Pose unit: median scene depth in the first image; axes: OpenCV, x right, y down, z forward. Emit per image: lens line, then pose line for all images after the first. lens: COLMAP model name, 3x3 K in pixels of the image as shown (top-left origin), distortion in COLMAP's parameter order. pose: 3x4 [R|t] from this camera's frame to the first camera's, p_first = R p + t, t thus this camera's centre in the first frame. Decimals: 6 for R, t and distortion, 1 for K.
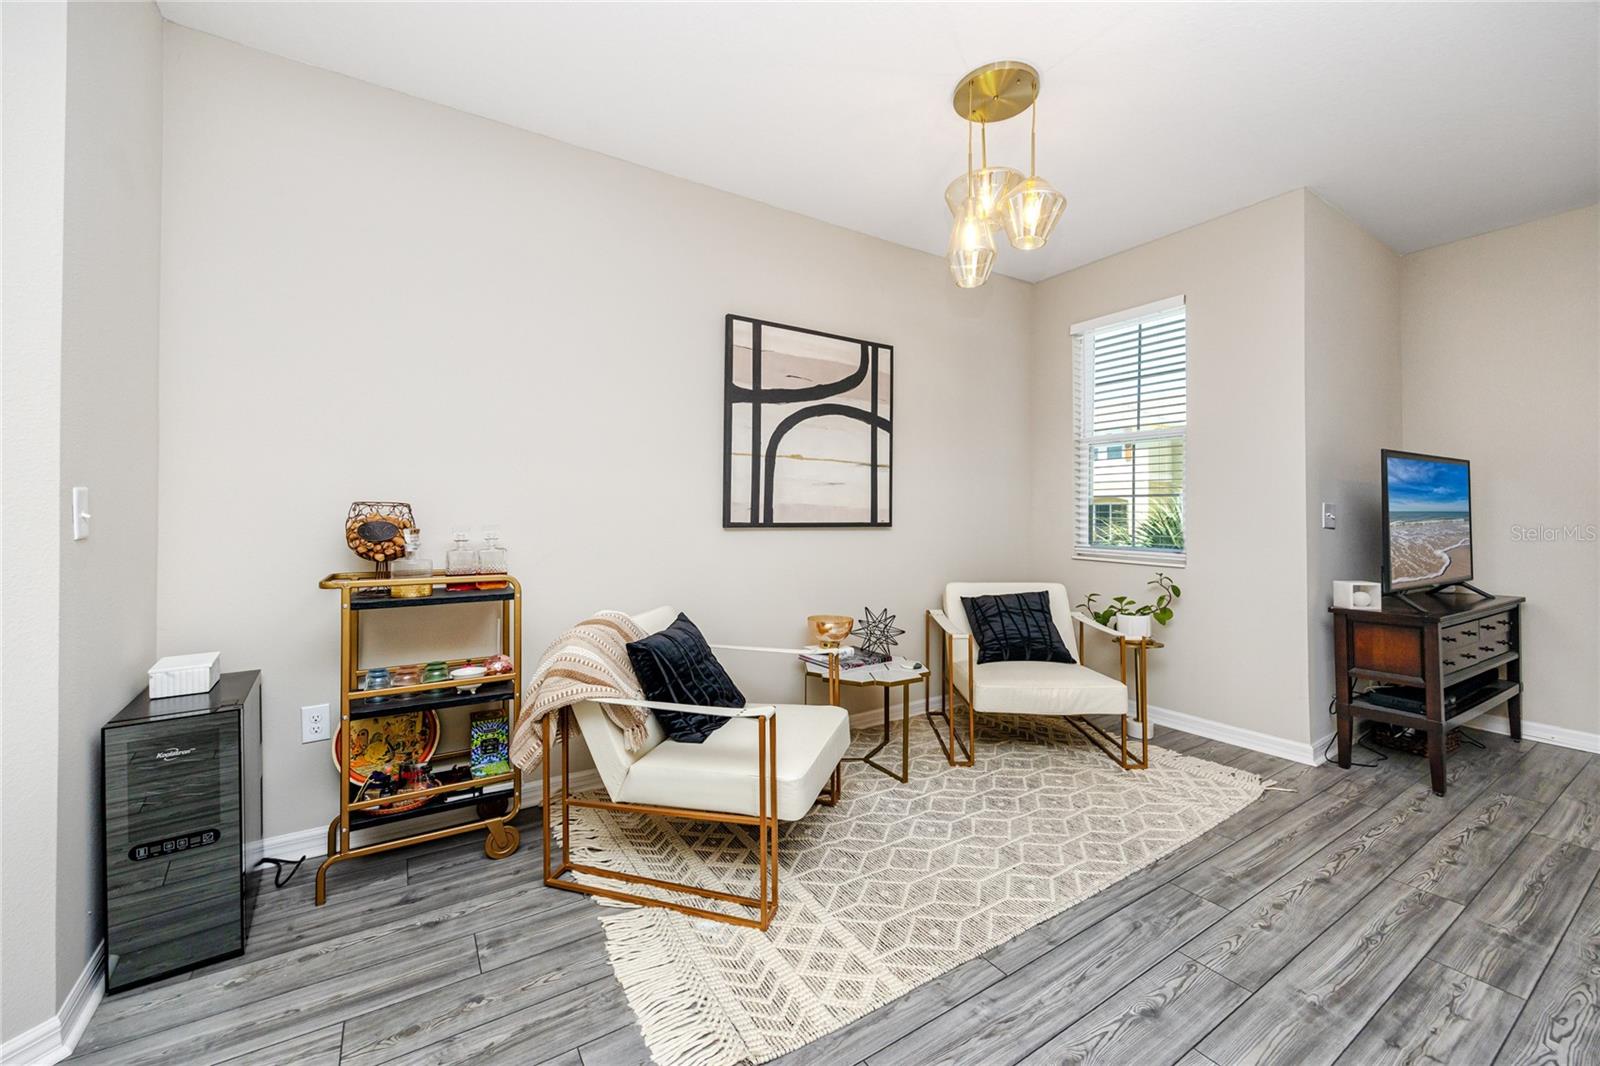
lens RADIAL K [[643.1, 0, 798.0], [0, 643.1, 512.1], [0, 0, 1]] dist [-0.000006, 0.000006]
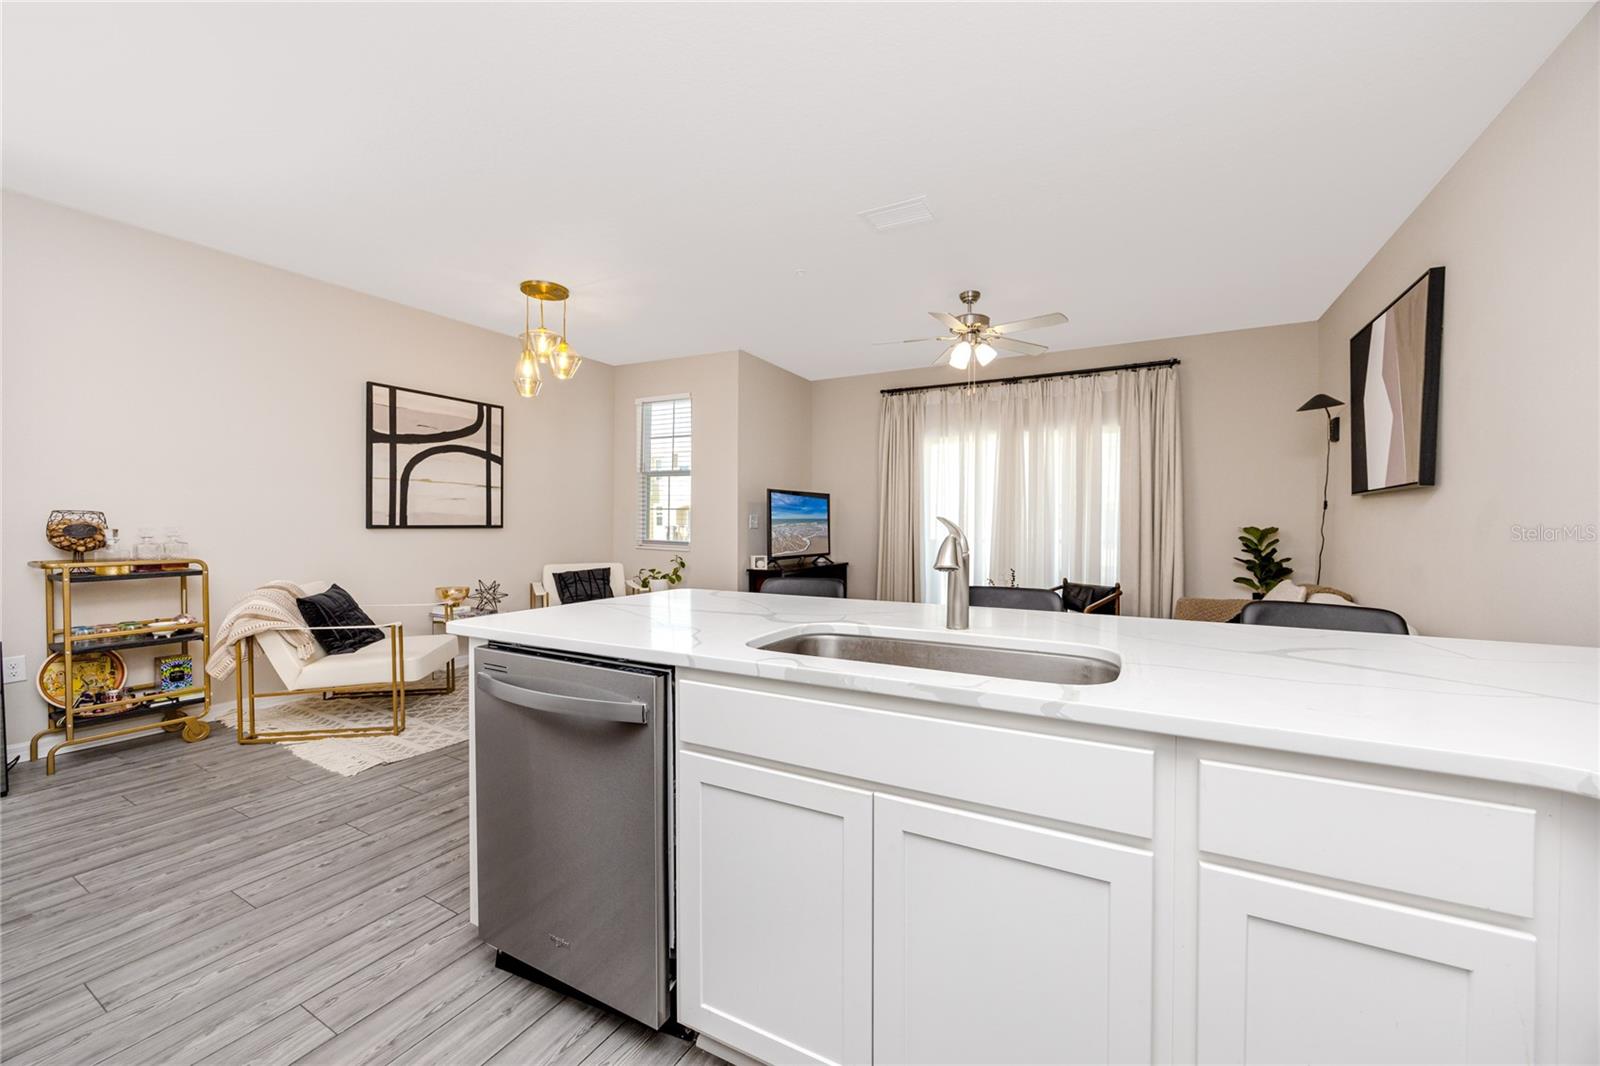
lens RADIAL K [[617.0, 0, 800.0], [0, 617.0, 533.0], [0, 0, 1]] dist [-0.000097, -0.000126]
pose [[0.877018, -0.006598, 0.480412, 0.074549], [-0.006489, 0.999652, 0.025576, -0.008109], [-0.480414, -0.025548, 0.876670, -0.702681]]
